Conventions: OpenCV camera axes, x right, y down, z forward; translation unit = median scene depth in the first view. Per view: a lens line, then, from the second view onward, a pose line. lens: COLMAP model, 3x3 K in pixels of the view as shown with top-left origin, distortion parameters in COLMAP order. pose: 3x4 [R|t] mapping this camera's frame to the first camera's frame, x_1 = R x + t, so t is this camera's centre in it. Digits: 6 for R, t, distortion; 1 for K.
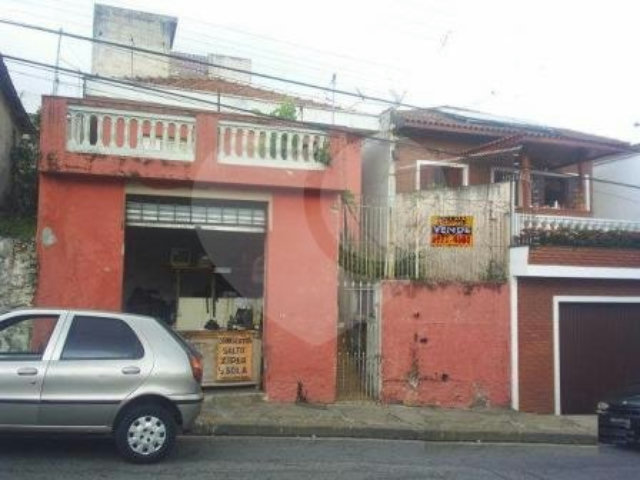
lens RADIAL K [[604.1, 0, 320.0], [0, 604.1, 240.0], [0, 0, 1]] dist [0.018292, -0.008032]
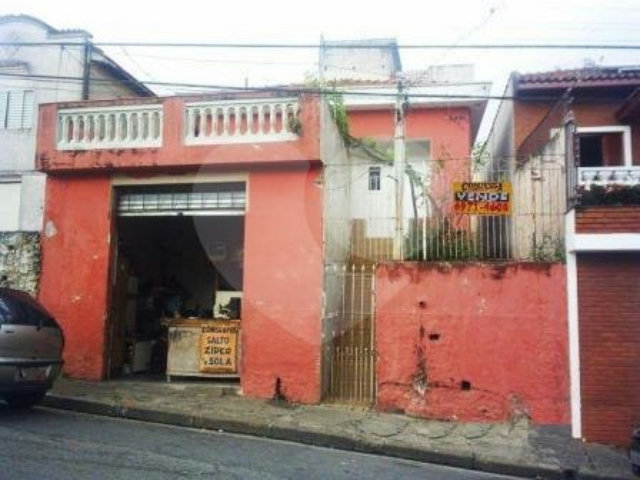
lens RADIAL K [[604.1, 0, 320.0], [0, 604.1, 240.0], [0, 0, 1]] dist [0.018292, -0.008032]
pose [[0.872459, -0.058587, -0.485162, 0.466768], [0.036357, 0.997818, -0.055113, 0.083426], [0.487332, 0.030445, 0.872686, 0.242152]]
